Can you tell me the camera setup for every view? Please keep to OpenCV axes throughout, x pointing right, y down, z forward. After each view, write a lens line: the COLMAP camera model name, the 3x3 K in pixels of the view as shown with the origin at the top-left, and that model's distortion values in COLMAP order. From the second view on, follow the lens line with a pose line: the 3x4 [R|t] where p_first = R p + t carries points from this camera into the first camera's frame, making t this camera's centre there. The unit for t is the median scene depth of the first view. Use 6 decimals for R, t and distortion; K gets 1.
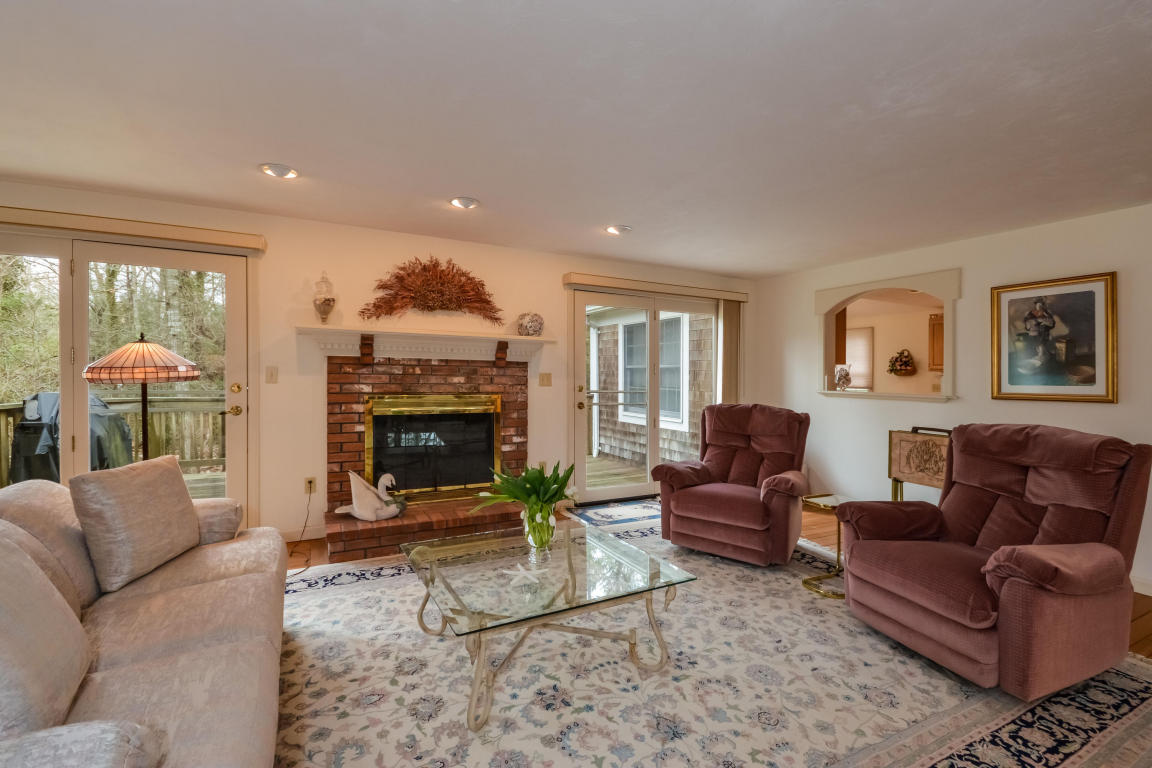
lens RADIAL K [[526.2, 0, 573.0], [0, 526.2, 384.5], [0, 0, 1]] dist [0.004540, -0.005559]
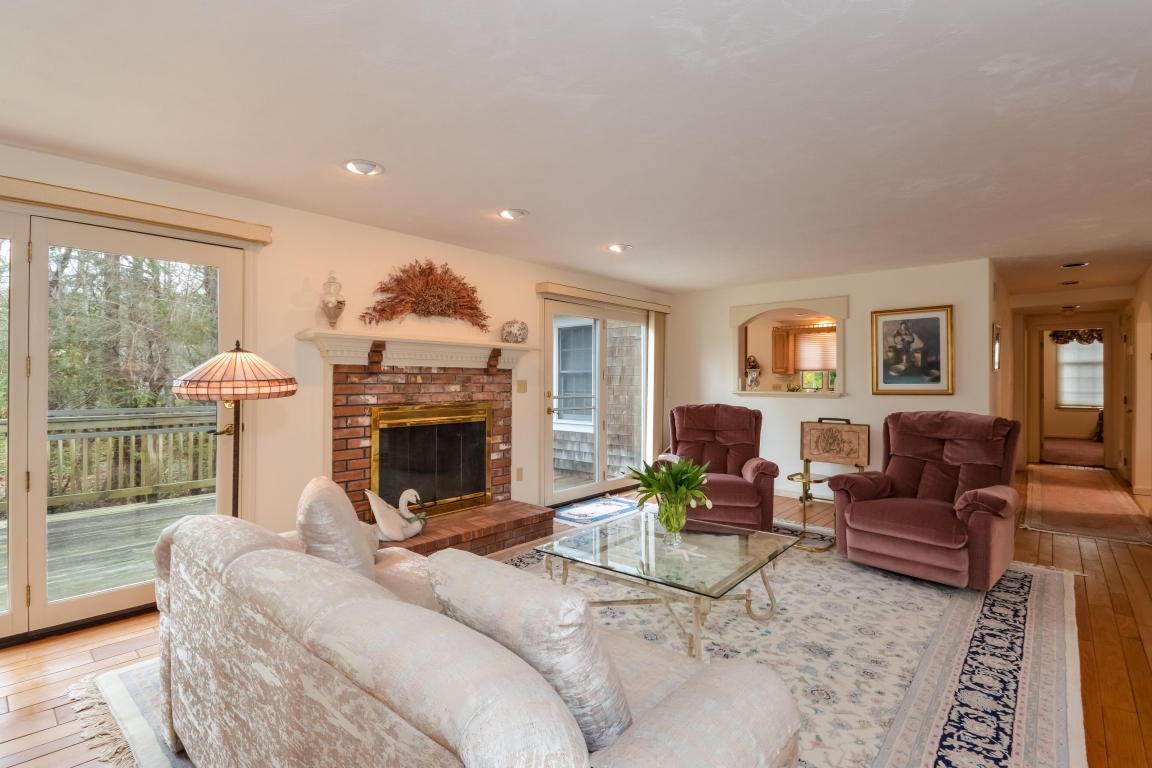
lens RADIAL K [[552.5, 0, 576.0], [0, 552.5, 383.3], [0, 0, 1]] dist [0.004604, -0.002414]
pose [[0.929159, -0.016584, 0.369307, -0.426068], [0.020834, 0.999755, -0.007523, -0.006345], [-0.369092, 0.014685, 0.929277, -0.031123]]
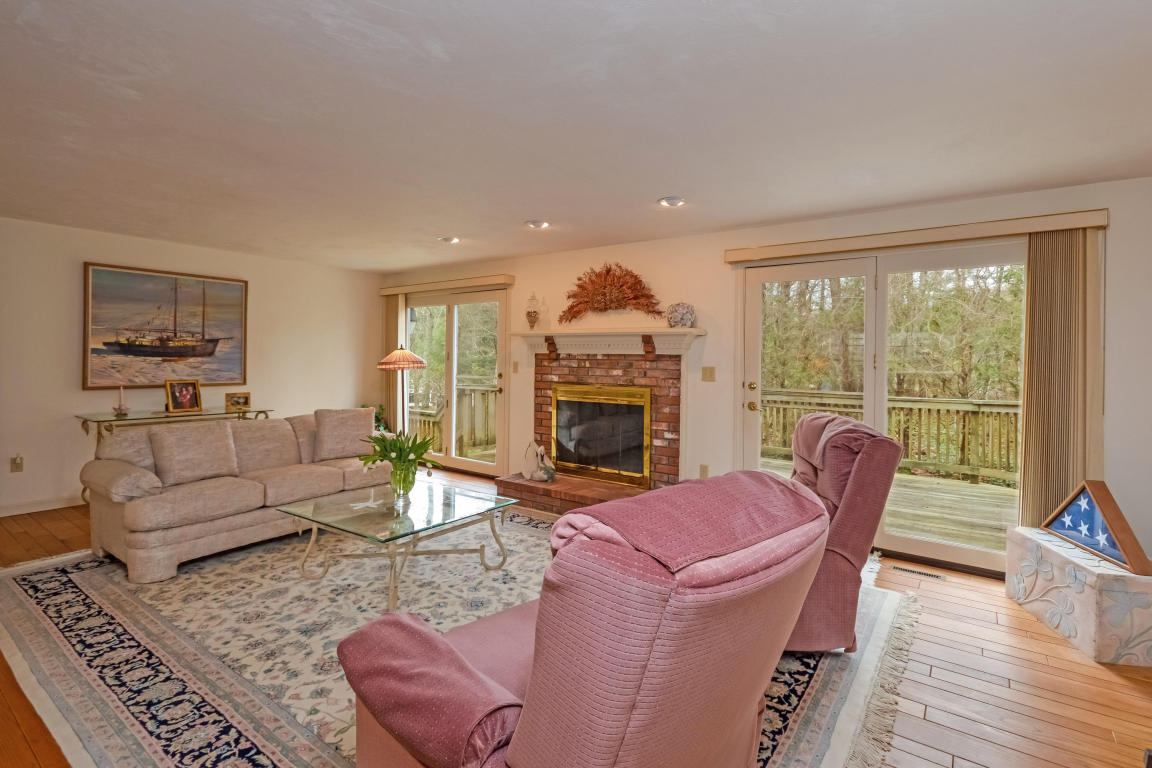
lens RADIAL K [[552.5, 0, 578.1], [0, 552.5, 359.6], [0, 0, 1]] dist [0.004604, -0.002414]
pose [[0.442323, -0.011315, -0.896784, 0.848393], [-0.026612, 0.999315, -0.025735, -0.004640], [0.896461, 0.035248, 0.441719, 0.467163]]
